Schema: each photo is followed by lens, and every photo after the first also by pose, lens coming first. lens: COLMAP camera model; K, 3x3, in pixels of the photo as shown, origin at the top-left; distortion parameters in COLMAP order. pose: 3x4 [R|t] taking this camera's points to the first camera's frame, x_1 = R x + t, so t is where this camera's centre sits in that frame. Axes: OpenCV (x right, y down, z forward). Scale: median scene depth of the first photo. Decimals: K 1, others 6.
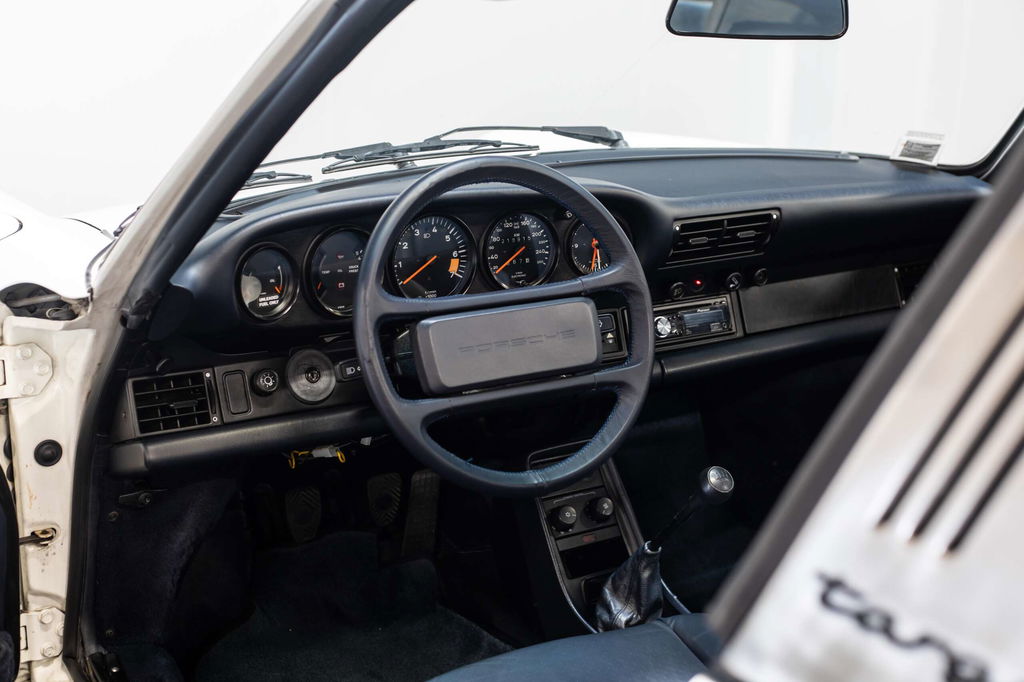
lens RADIAL K [[1587.0, 0, 512.4], [0, 1587.0, 339.7], [0, 0, 1]] dist [0.020658, 0.000000]
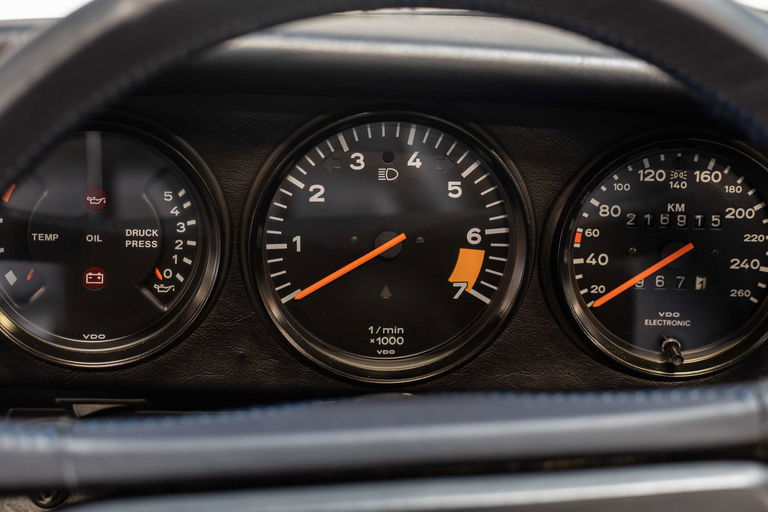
lens RADIAL K [[1190.2, 0, 384.8], [0, 1190.2, 254.8], [0, 0, 1]] dist [0.020658, 0.000000]
pose [[0.877552, 0.180469, -0.444223, 0.065239], [-0.153926, 0.983460, 0.095463, -0.071950], [0.454104, -0.015396, 0.890816, 0.751461]]
